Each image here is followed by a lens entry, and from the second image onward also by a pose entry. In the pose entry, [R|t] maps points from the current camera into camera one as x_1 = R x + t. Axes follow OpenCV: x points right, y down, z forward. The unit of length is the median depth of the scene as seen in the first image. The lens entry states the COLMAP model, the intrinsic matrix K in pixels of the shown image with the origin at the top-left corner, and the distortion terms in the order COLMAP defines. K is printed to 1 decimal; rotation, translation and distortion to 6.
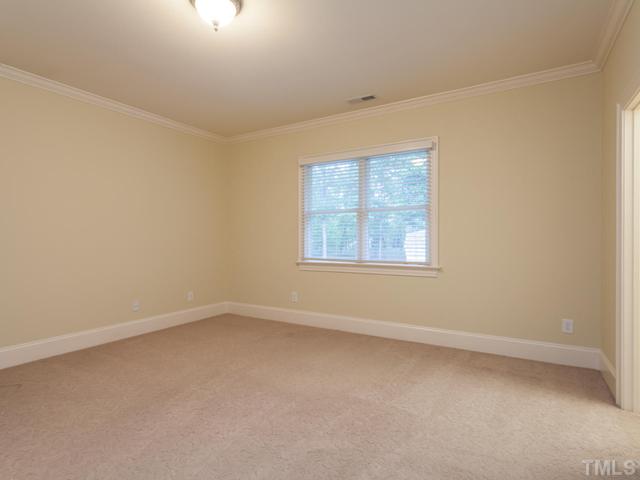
lens RADIAL K [[347.3, 0, 317.1], [0, 347.3, 239.9], [0, 0, 1]] dist [-0.000792, -0.000018]
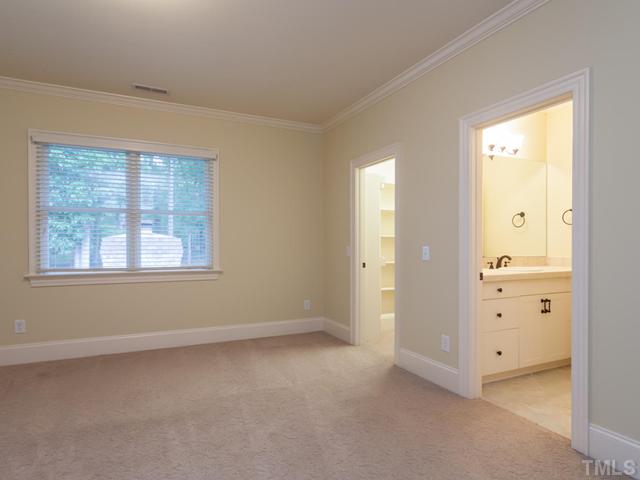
lens RADIAL K [[373.5, 0, 313.8], [0, 373.5, 243.2], [0, 0, 1]] dist [-0.012391, 0.001514]
pose [[0.541343, 0.003016, 0.840797, -0.413032], [-0.001045, 0.999995, -0.002914, -0.001782], [-0.840801, 0.000699, 0.541343, 0.106057]]
